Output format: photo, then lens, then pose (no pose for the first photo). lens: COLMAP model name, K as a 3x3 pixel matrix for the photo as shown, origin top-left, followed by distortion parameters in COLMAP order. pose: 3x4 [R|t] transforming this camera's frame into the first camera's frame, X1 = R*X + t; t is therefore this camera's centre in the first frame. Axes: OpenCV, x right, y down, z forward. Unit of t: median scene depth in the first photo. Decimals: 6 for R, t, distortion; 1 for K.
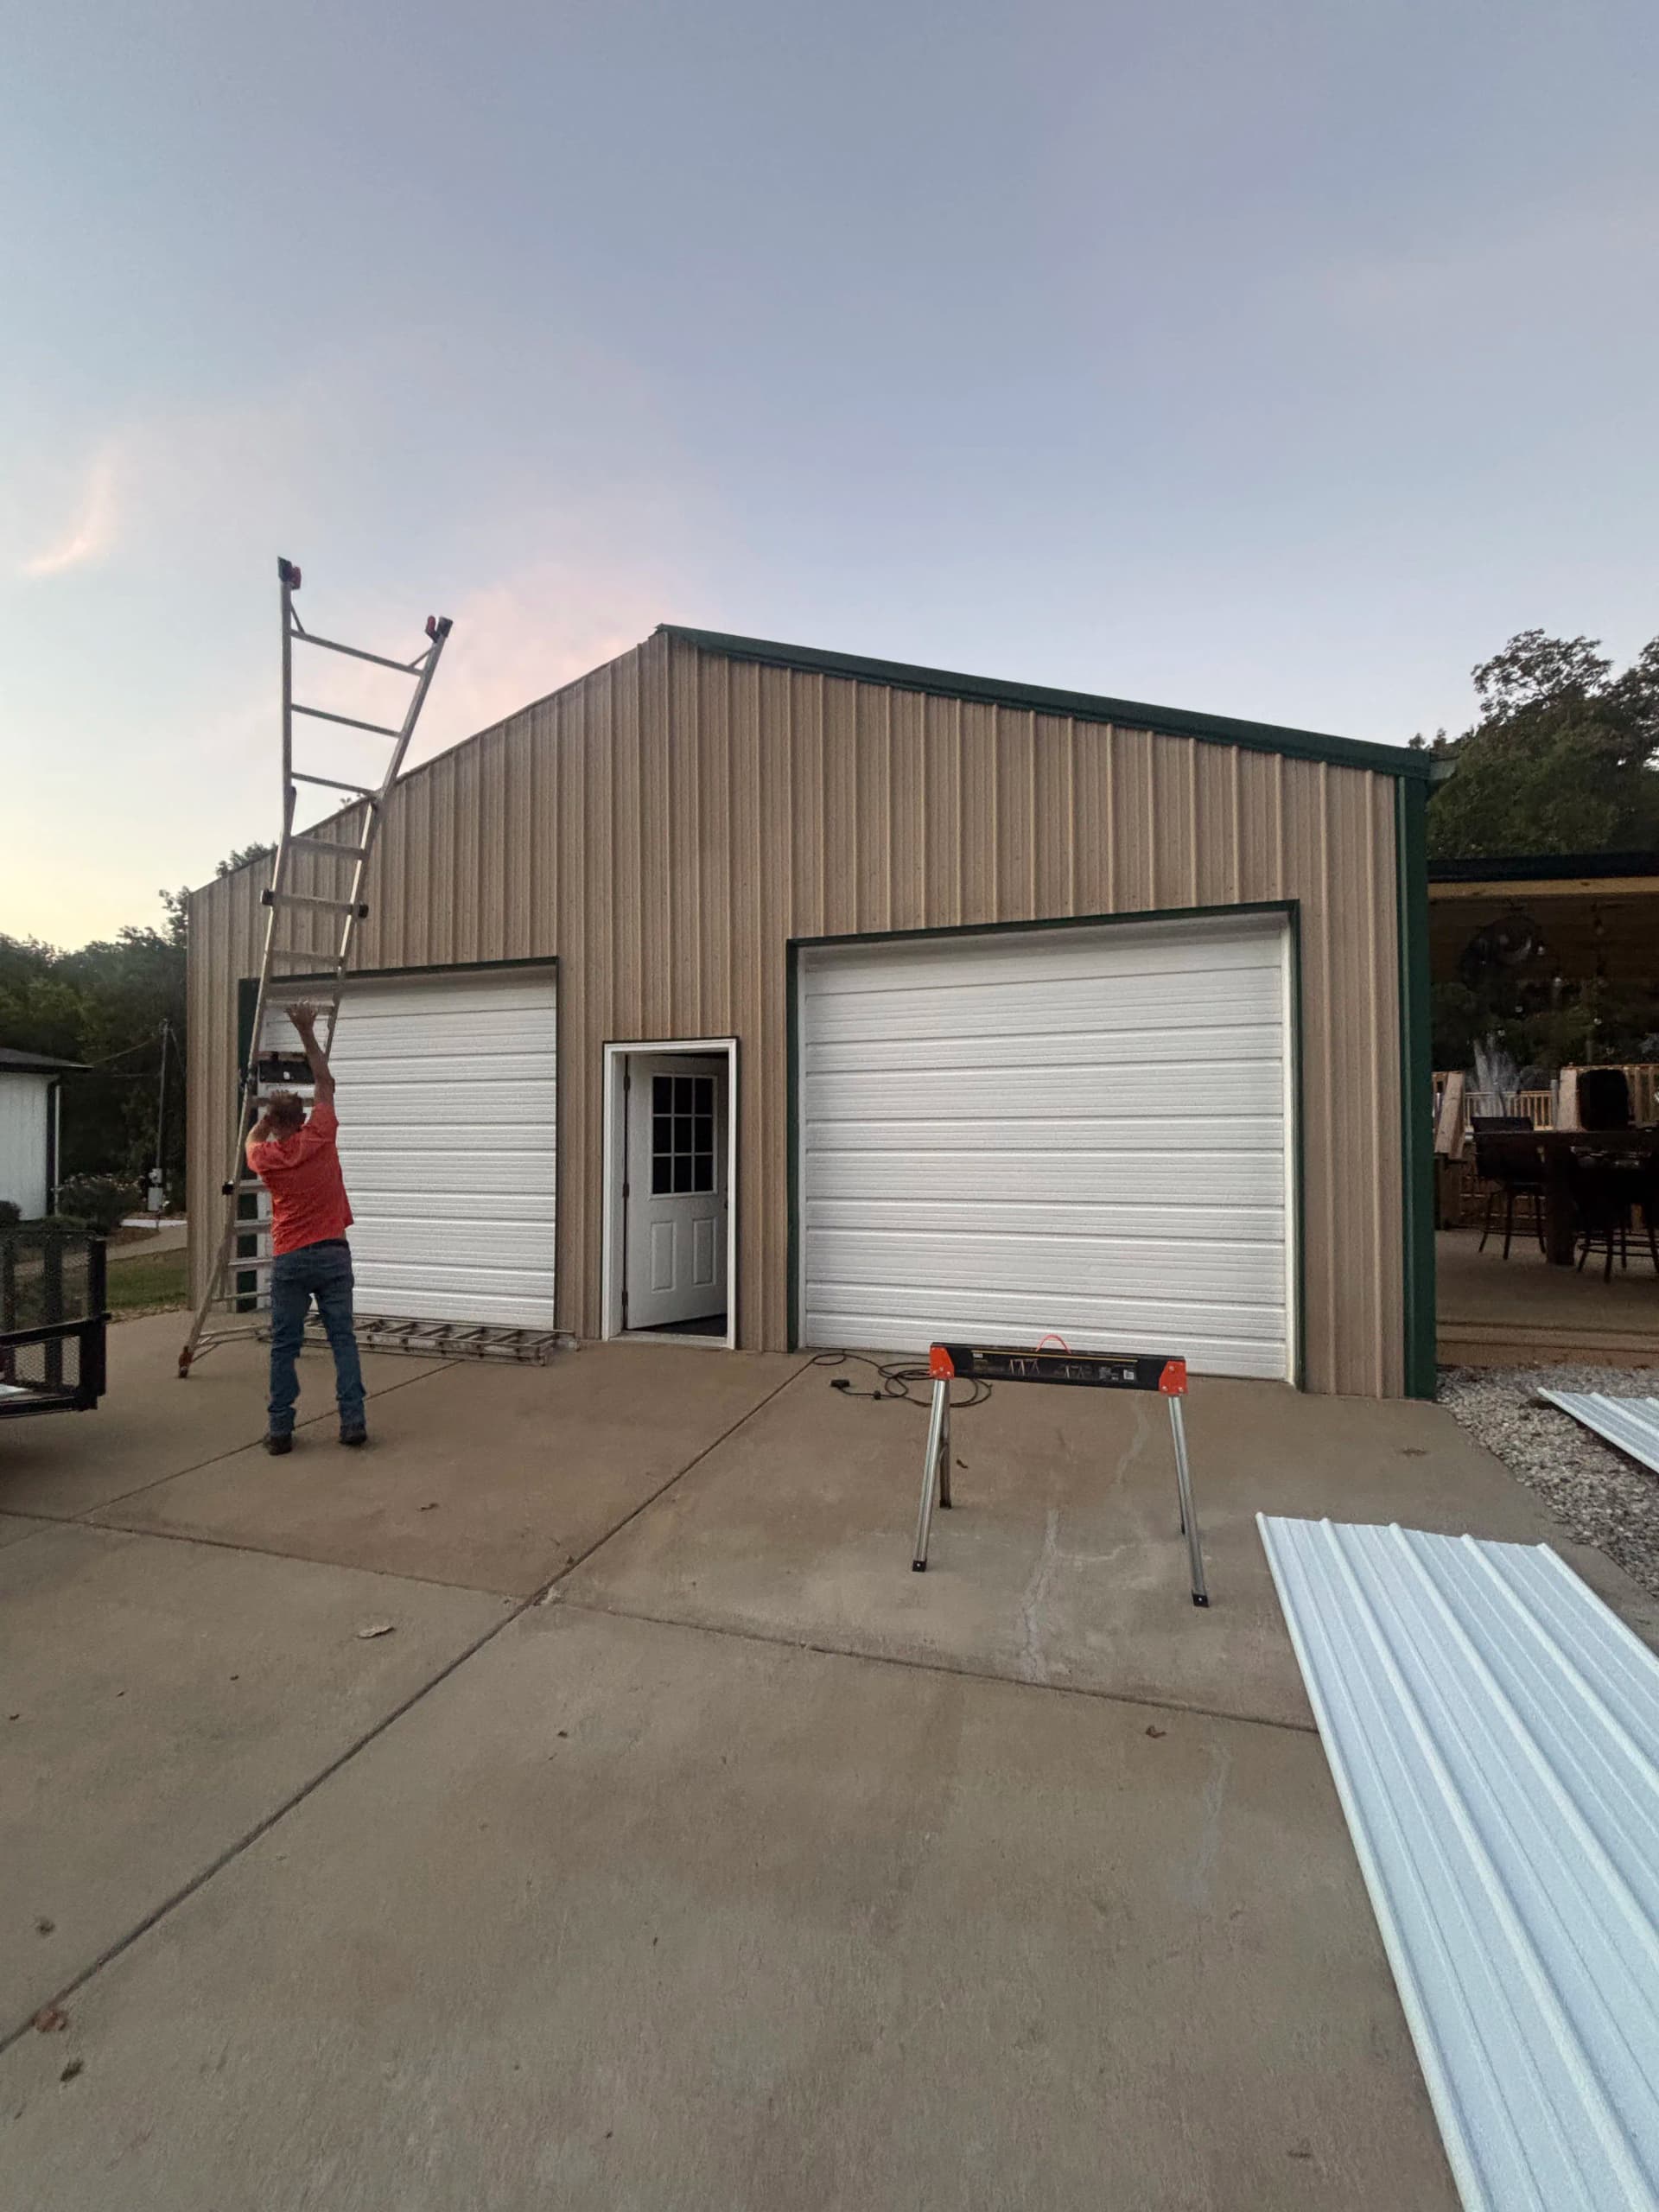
lens RADIAL K [[880.7, 0, 857.5], [0, 880.7, 1118.7], [0, 0, 1]] dist [0.005361, 0.000002]
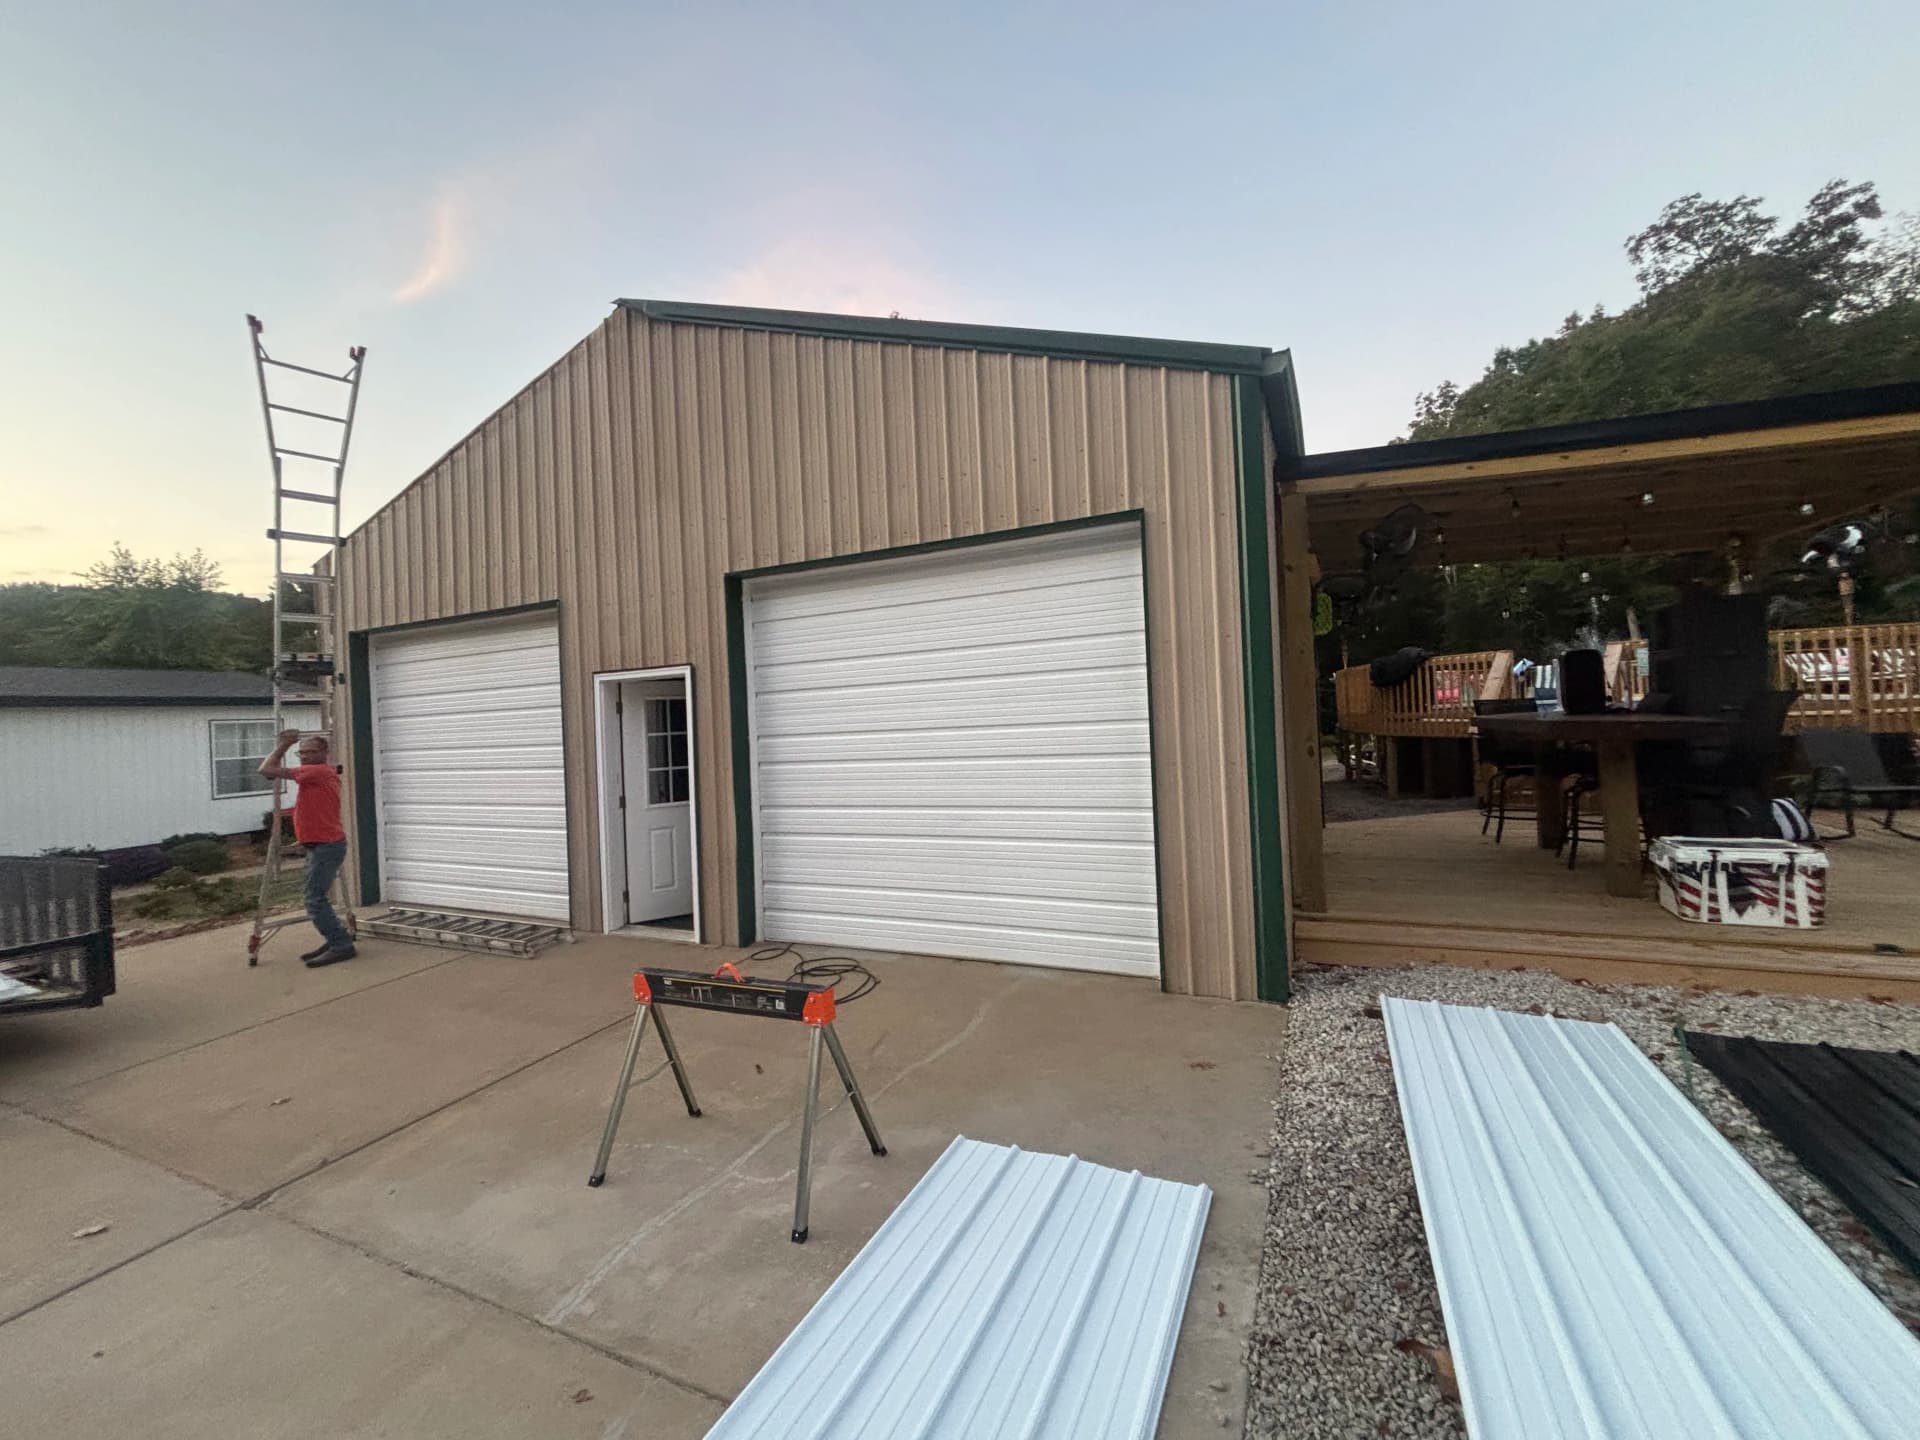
lens RADIAL K [[772.7, 0, 960.0], [0, 772.7, 720.0], [0, 0, 1]] dist [0.003228, 0.000061]
pose [[0.990677, -0.038081, -0.130797, 0.326048], [0.040213, 0.999097, 0.013690, -0.021977], [0.130158, -0.018822, 0.991315, 0.073141]]
